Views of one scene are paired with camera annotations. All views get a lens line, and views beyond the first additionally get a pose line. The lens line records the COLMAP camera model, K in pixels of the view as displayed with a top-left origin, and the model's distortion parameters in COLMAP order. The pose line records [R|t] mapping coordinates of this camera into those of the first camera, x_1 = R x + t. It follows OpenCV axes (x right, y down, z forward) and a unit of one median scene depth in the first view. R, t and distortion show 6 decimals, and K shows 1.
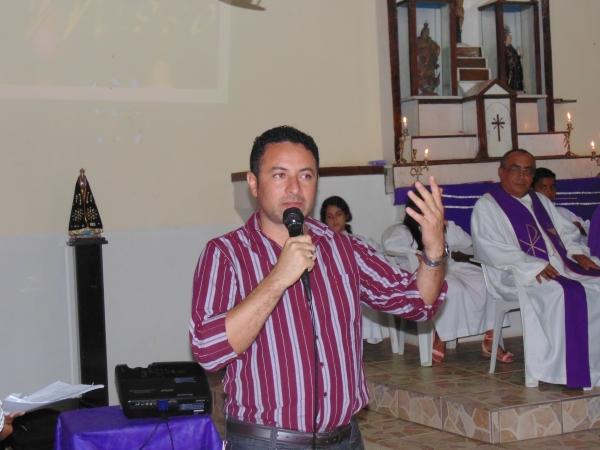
lens RADIAL K [[1030.2, 0, 301.6], [0, 1030.2, 230.0], [0, 0, 1]] dist [0.035188, 0.000000]
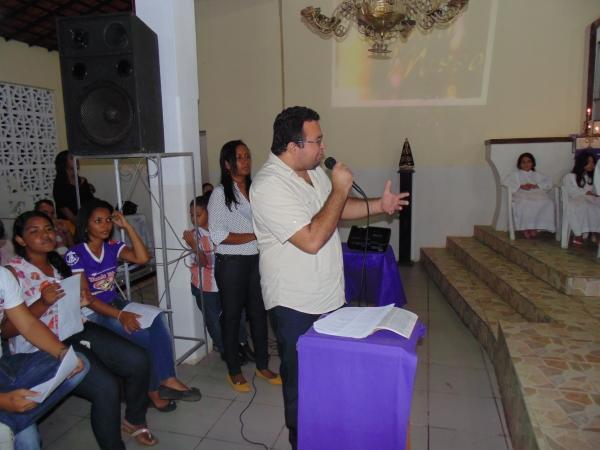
lens RADIAL K [[446.6, 0, 305.6], [0, 446.6, 224.2], [0, 0, 1]] dist [0.002794, -0.009198]
pose [[0.802142, 0.116737, -0.585612, 0.185685], [-0.038791, 0.988820, 0.143980, -0.006041], [0.595872, -0.092776, 0.797702, 0.086197]]
